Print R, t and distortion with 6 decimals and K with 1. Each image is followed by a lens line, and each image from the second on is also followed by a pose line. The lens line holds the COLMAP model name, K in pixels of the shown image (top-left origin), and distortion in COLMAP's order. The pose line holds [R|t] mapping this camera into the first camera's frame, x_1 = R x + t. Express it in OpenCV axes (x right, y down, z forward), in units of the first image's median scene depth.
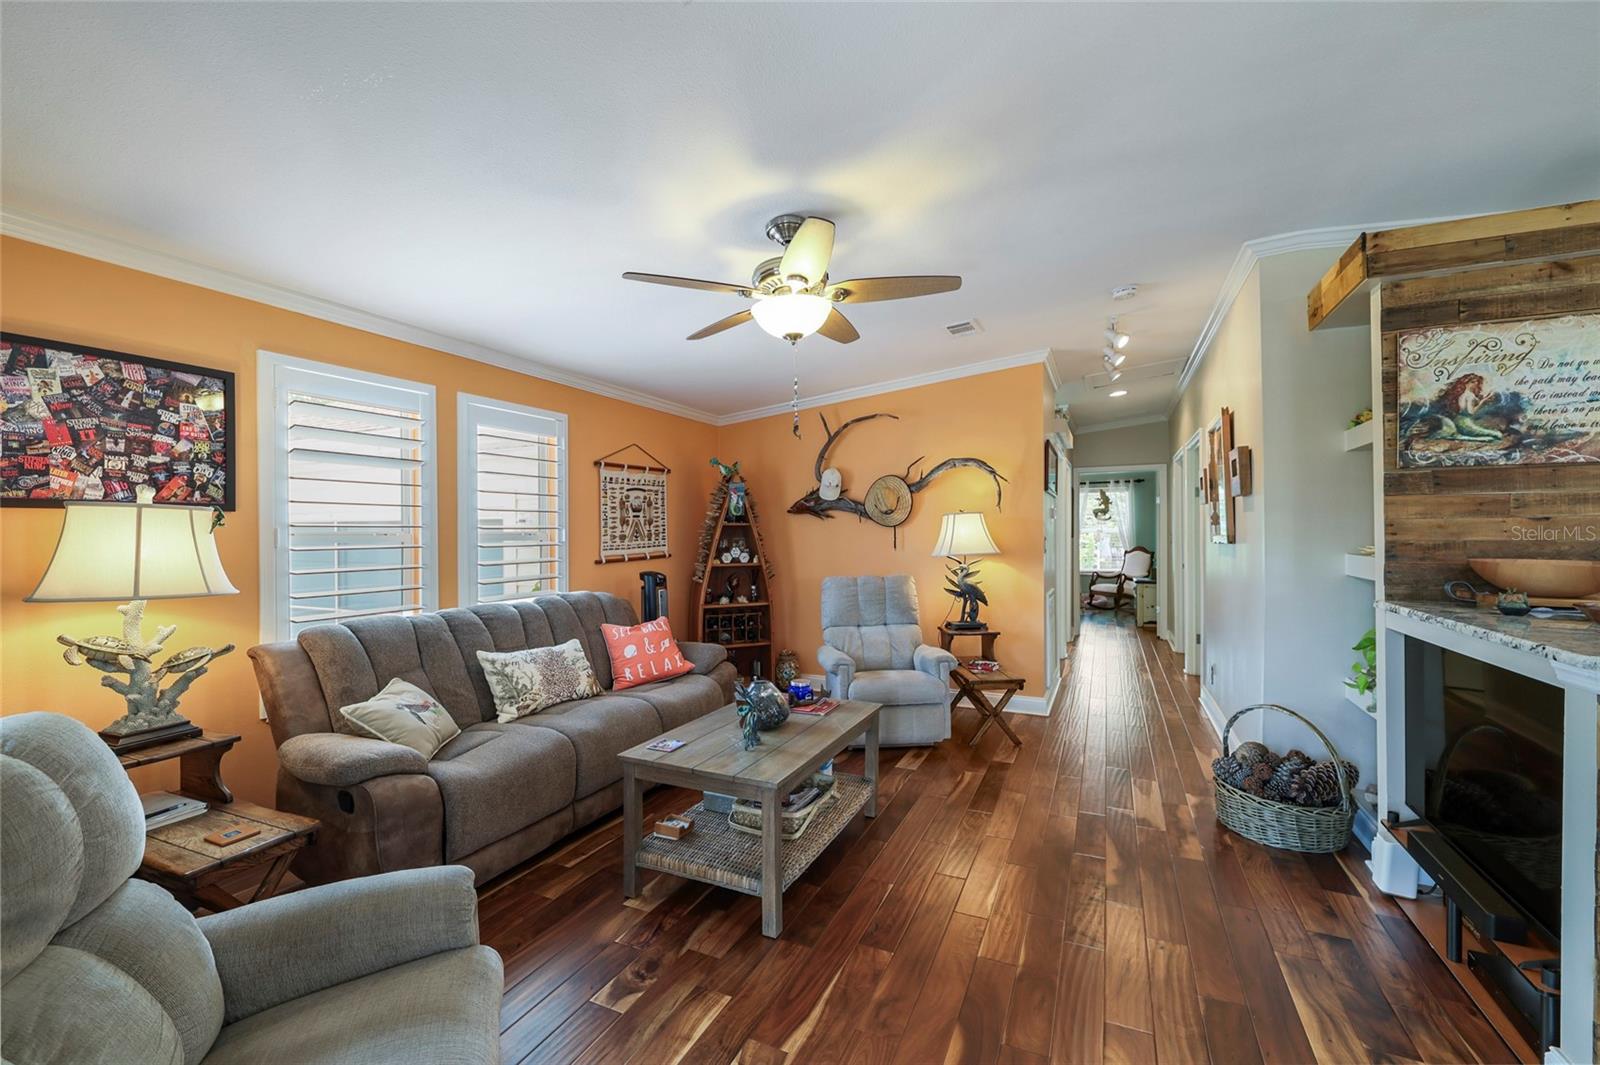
lens RADIAL K [[672.0, 0, 793.1], [0, 672.0, 530.8], [0, 0, 1]] dist [0.002110, 0.000044]
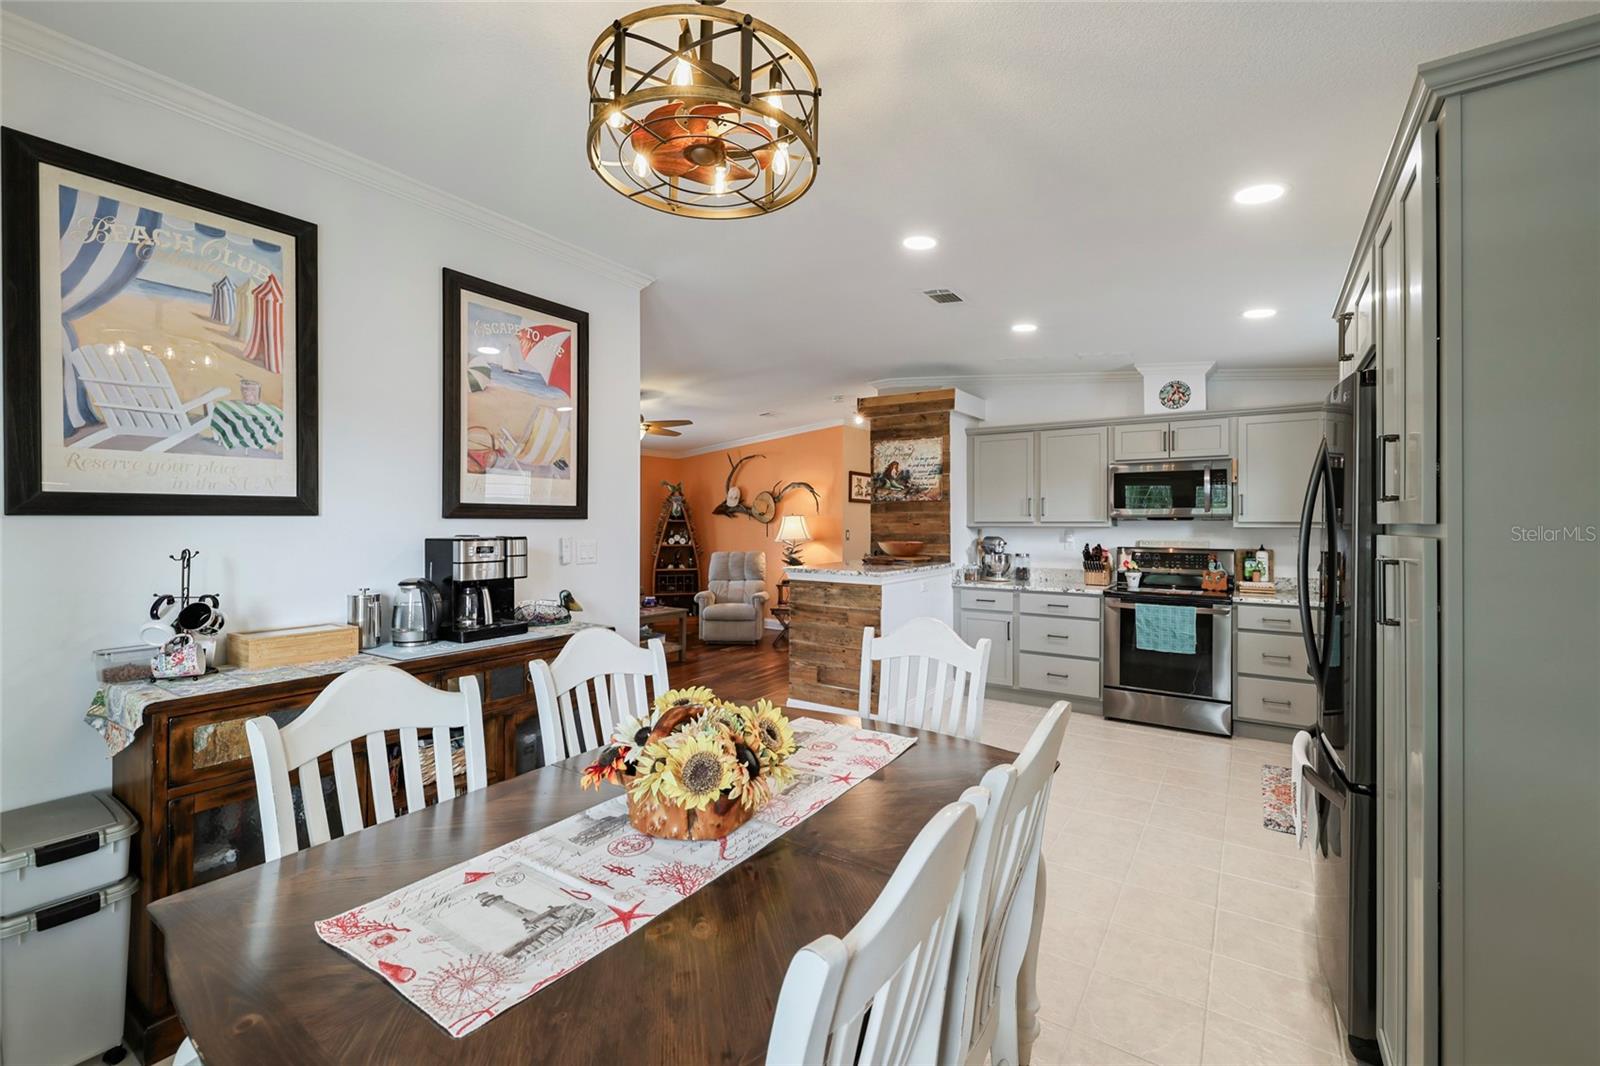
lens RADIAL K [[672.0, 0, 797.0], [0, 672.0, 525.4], [0, 0, 1]] dist [0.002110, 0.000044]
pose [[0.987947, 0.006785, -0.154642, 0.993037], [-0.005814, 0.999960, 0.006732, -0.025297], [0.154682, -0.005752, 0.987948, -1.279141]]
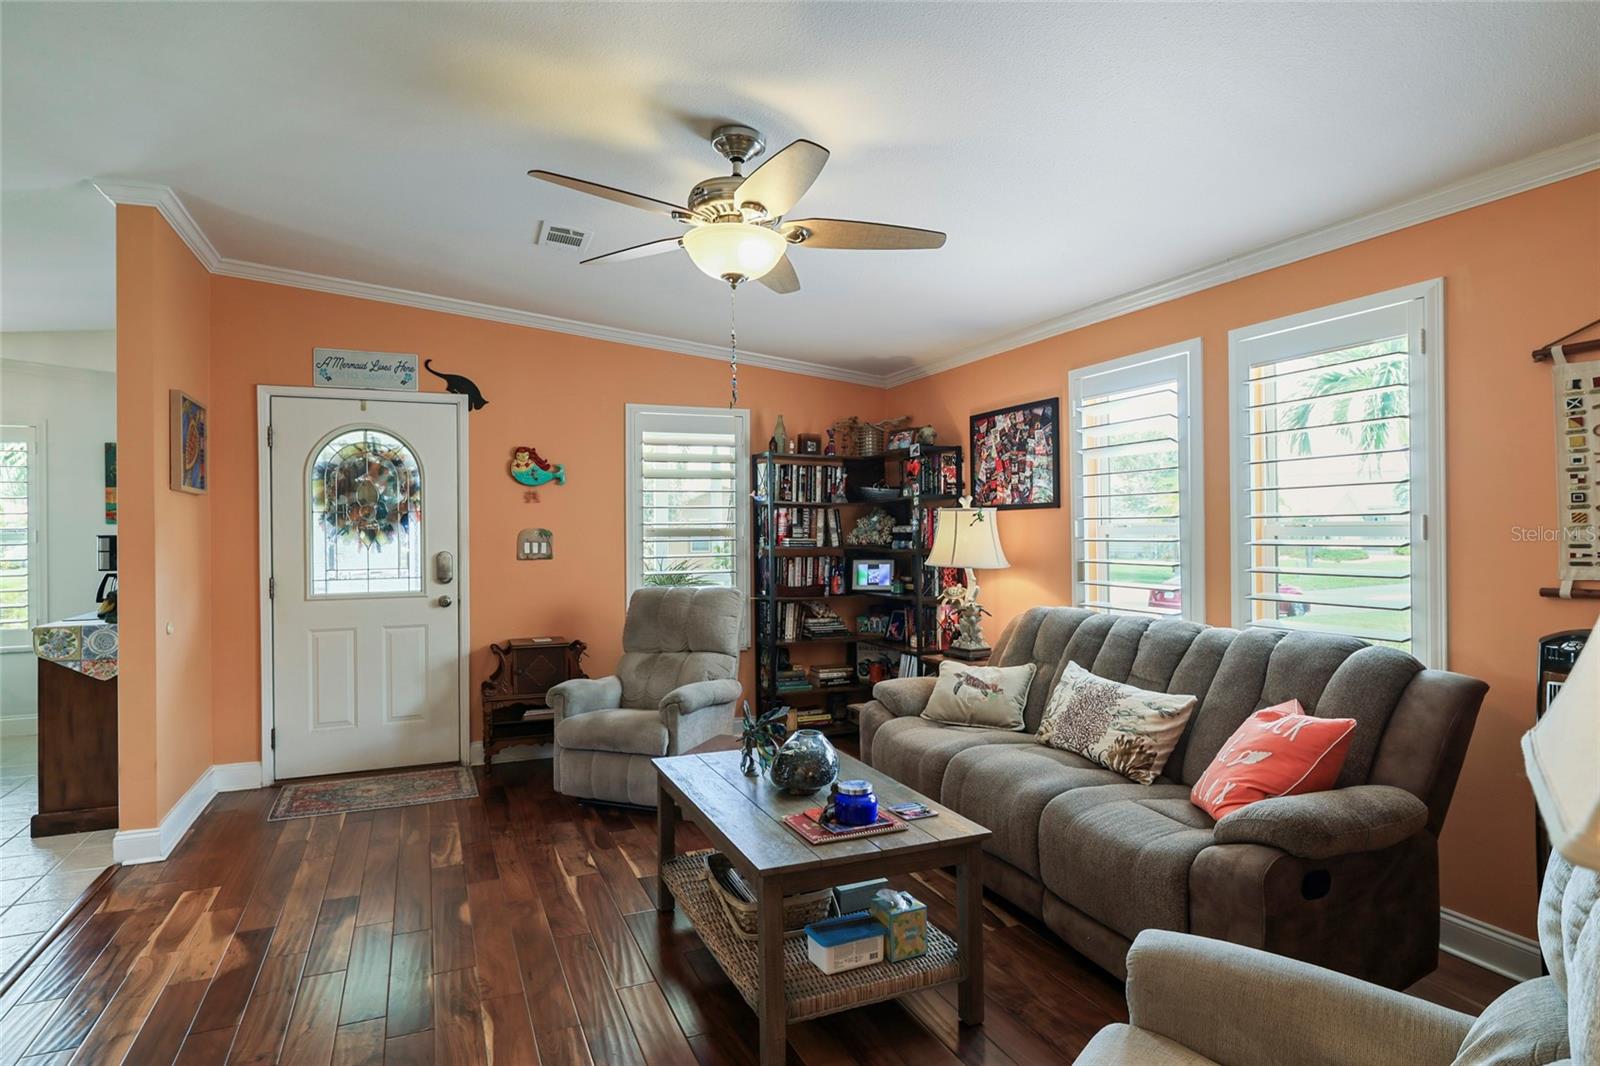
lens RADIAL K [[888.5, 0, 802.8], [0, 888.5, 526.8], [0, 0, 1]] dist [0.005850, -0.002346]
pose [[-0.658266, 0.007605, -0.752747, 0.770609], [0.012431, 0.999922, -0.000769, 0.001725], [0.752682, -0.009864, -0.658310, 1.839274]]
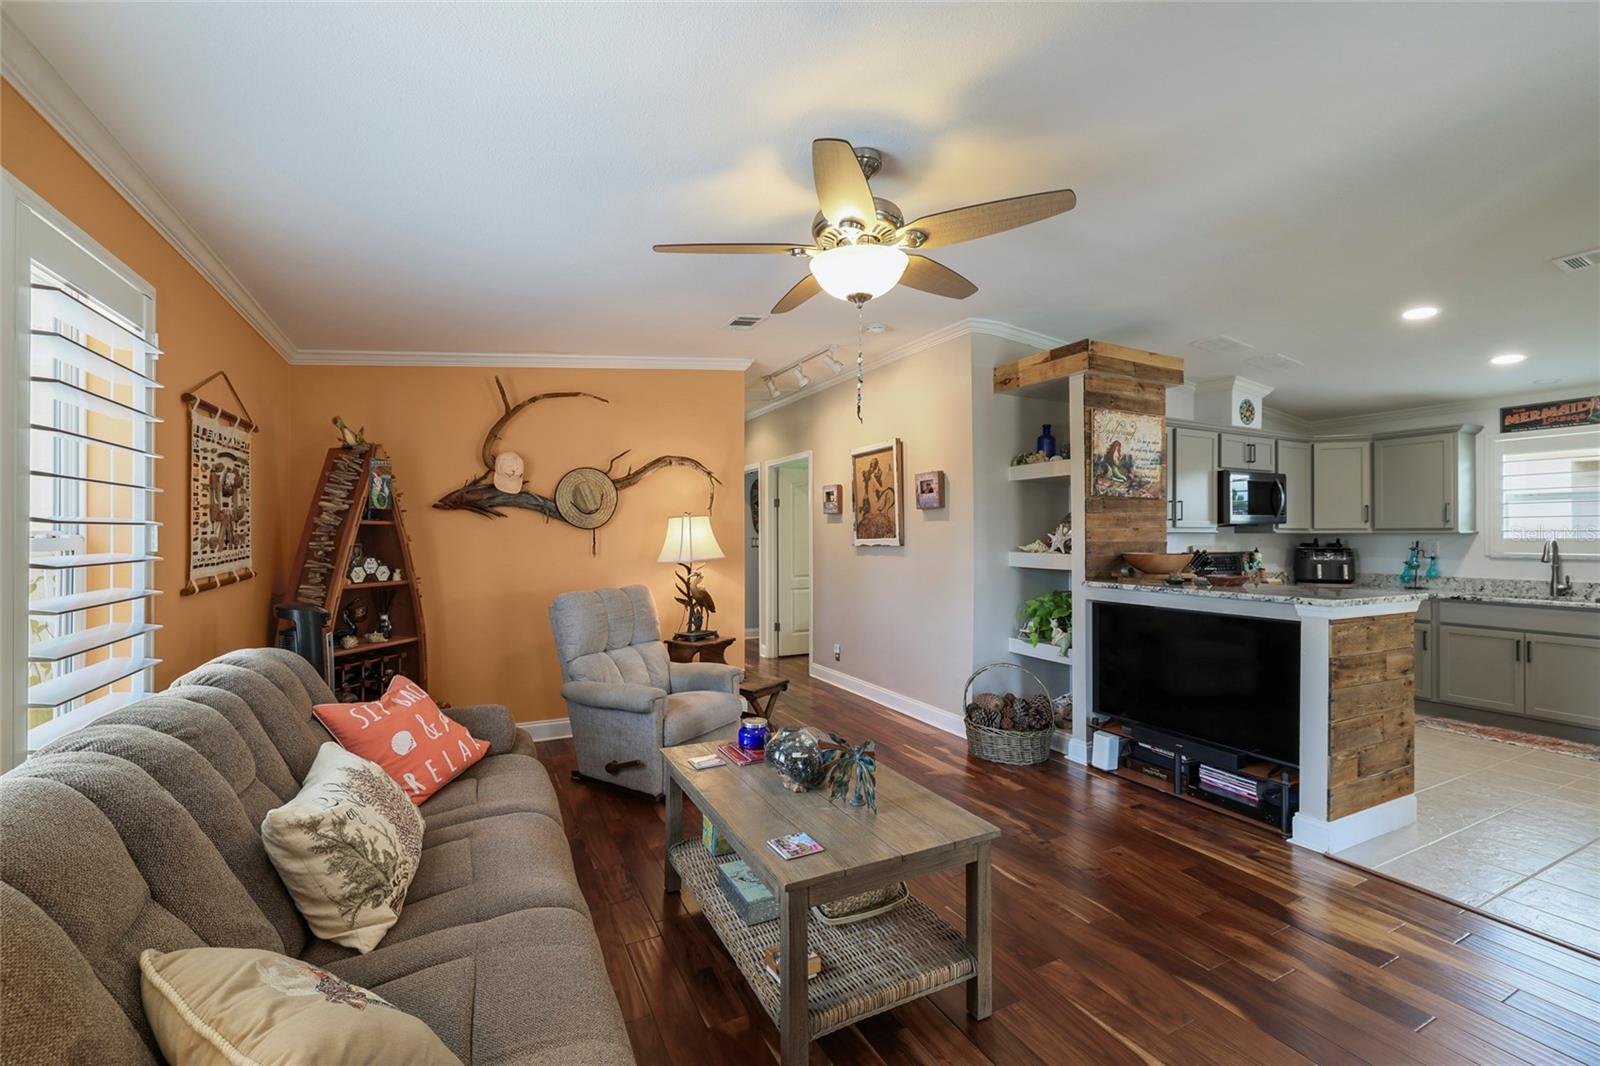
lens RADIAL K [[672.0, 0, 797.6], [0, 672.0, 531.9], [0, 0, 1]] dist [0.002110, 0.000044]
pose [[0.614888, 0.007858, 0.788575, -0.738921], [-0.004322, 0.999969, -0.006594, 0.003864], [-0.788603, 0.000646, 0.614903, 0.582728]]
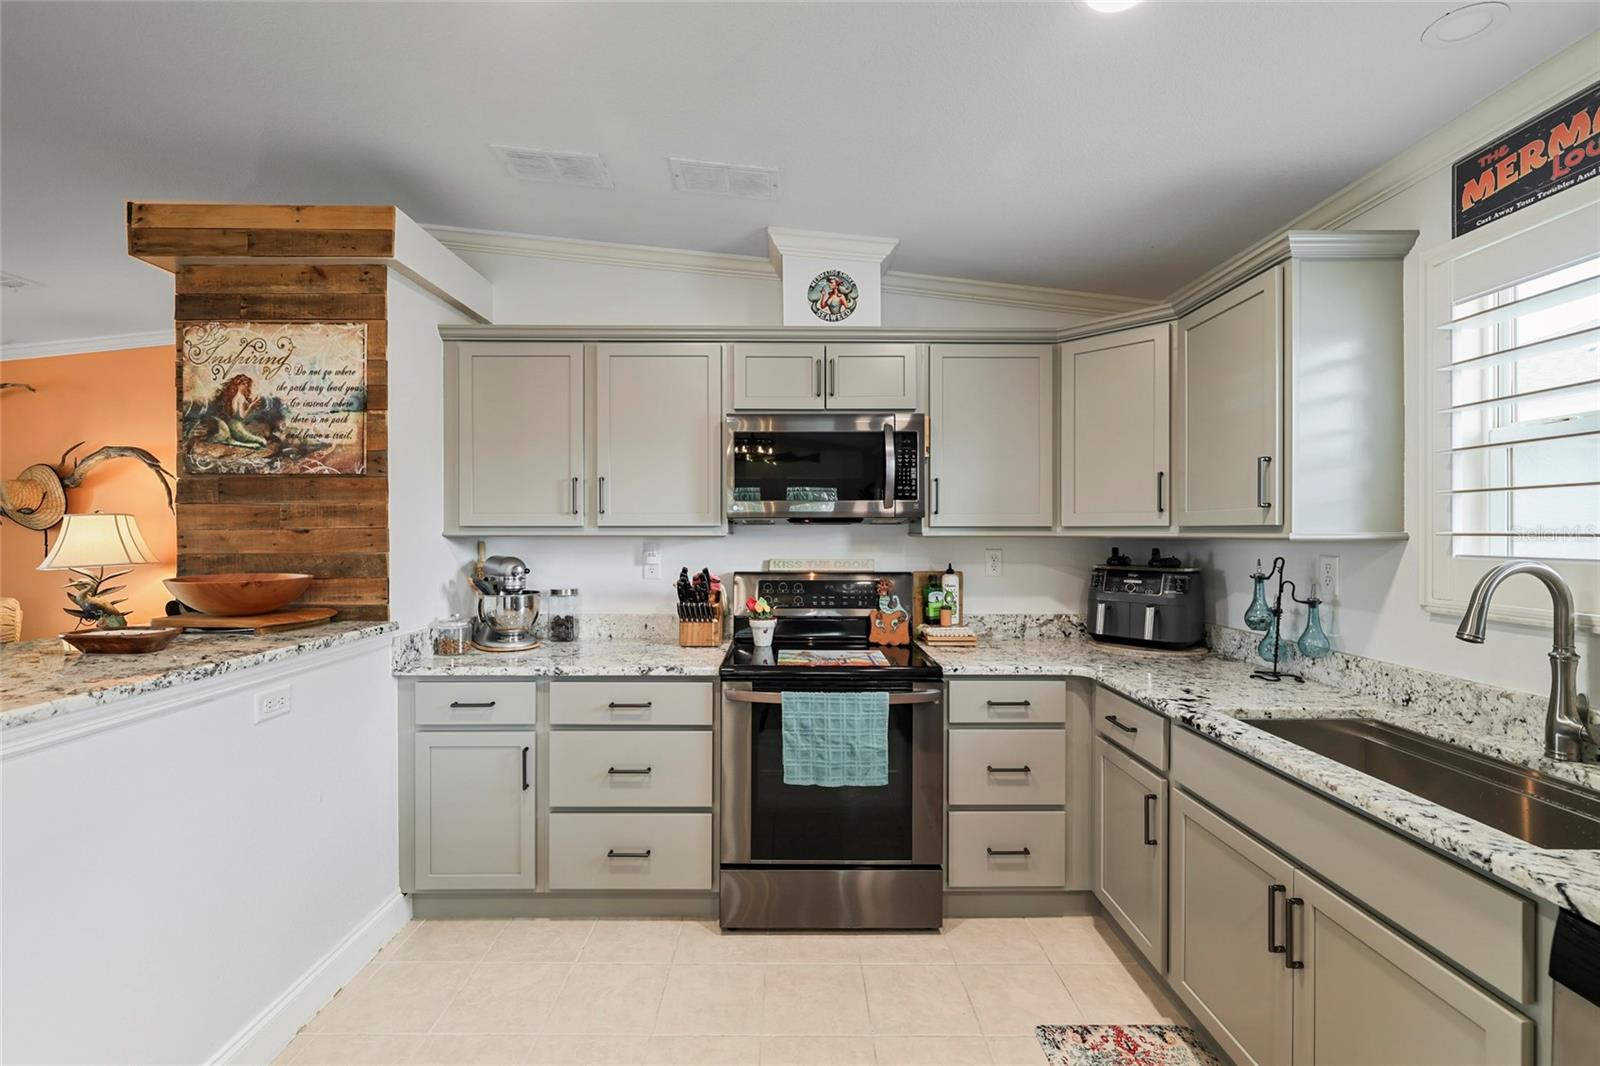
lens RADIAL K [[672.0, 0, 792.0], [0, 672.0, 531.4], [0, 0, 1]] dist [0.002110, 0.000044]
pose [[0.904359, 0.004652, 0.426748, 1.248210], [-0.005023, 0.999987, -0.000255, -0.019805], [-0.426744, -0.001913, 0.904371, -0.157882]]
